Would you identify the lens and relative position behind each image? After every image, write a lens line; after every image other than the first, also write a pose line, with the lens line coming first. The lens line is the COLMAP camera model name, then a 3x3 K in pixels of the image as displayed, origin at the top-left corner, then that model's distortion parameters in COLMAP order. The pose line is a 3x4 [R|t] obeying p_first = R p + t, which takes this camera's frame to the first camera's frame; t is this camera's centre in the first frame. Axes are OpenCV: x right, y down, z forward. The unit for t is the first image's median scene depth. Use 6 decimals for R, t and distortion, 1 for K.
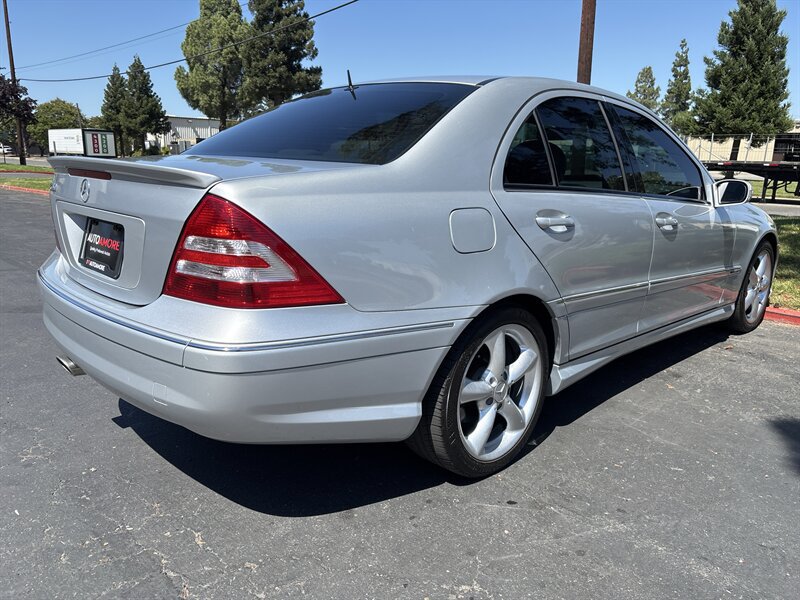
lens RADIAL K [[606.6, 0, 403.7], [0, 606.6, 299.1], [0, 0, 1]] dist [0.053149, -0.068364]
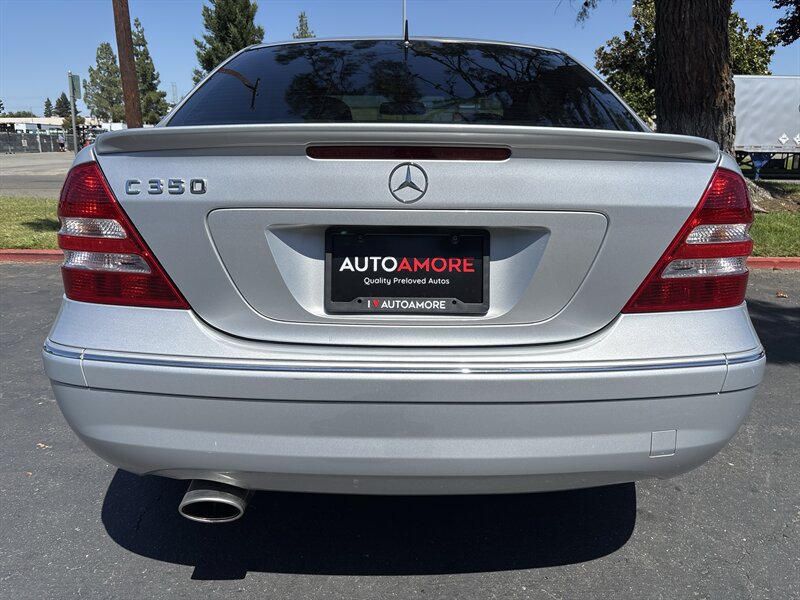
lens RADIAL K [[607.5, 0, 396.4], [0, 607.5, 297.5], [0, 0, 1]] dist [0.044419, -0.061387]
pose [[0.700970, -0.187957, 0.687978, -0.629629], [0.168660, 0.980973, 0.096158, -0.083257], [-0.692961, 0.048630, 0.719333, 0.390811]]
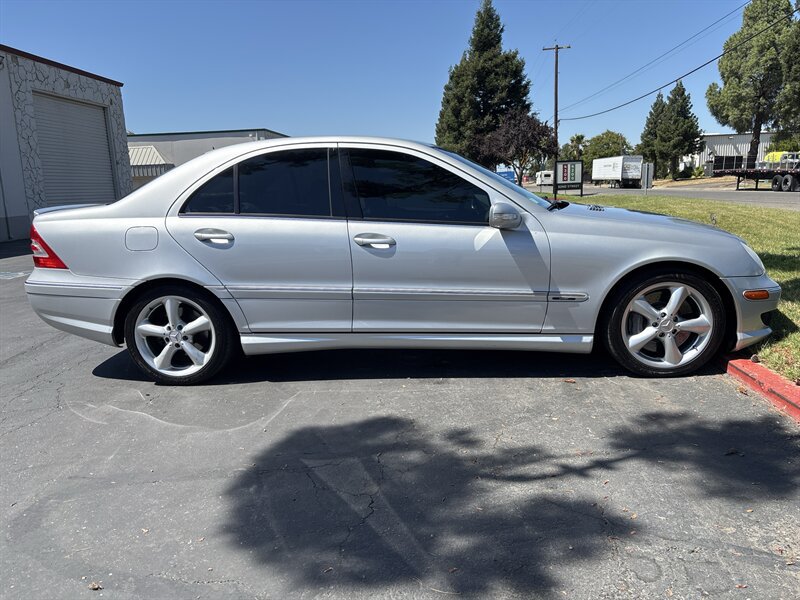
lens RADIAL K [[607.5, 0, 396.4], [0, 607.5, 297.5], [0, 0, 1]] dist [0.044419, -0.061387]
pose [[0.652034, 0.087711, -0.753099, 1.340944], [-0.115115, 0.993223, 0.016010, -0.036543], [0.749400, 0.076254, 0.657712, 0.259077]]
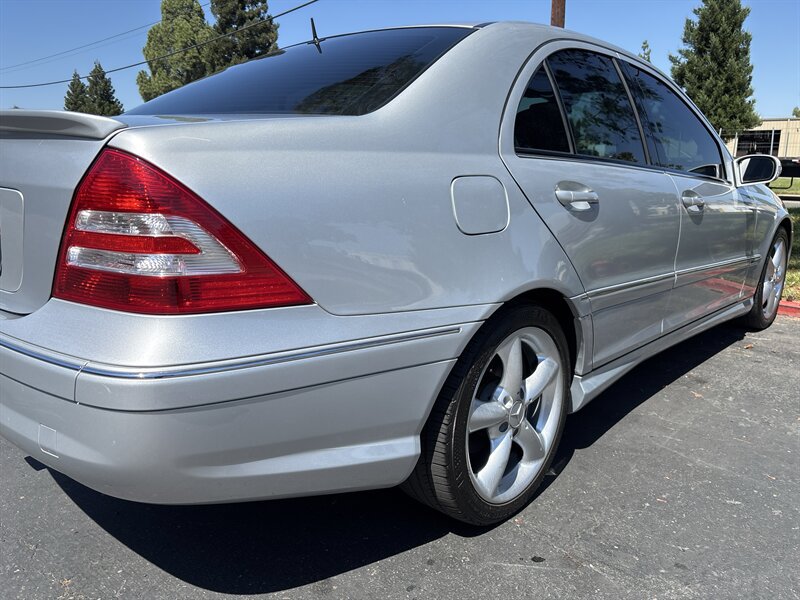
lens RADIAL K [[607.5, 0, 396.4], [0, 607.5, 297.5], [0, 0, 1]] dist [0.044419, -0.061387]
pose [[0.999107, -0.023179, 0.035327, -0.014446], [0.023497, 0.999687, -0.008601, 0.004405], [-0.035116, 0.009423, 0.999339, 0.166050]]
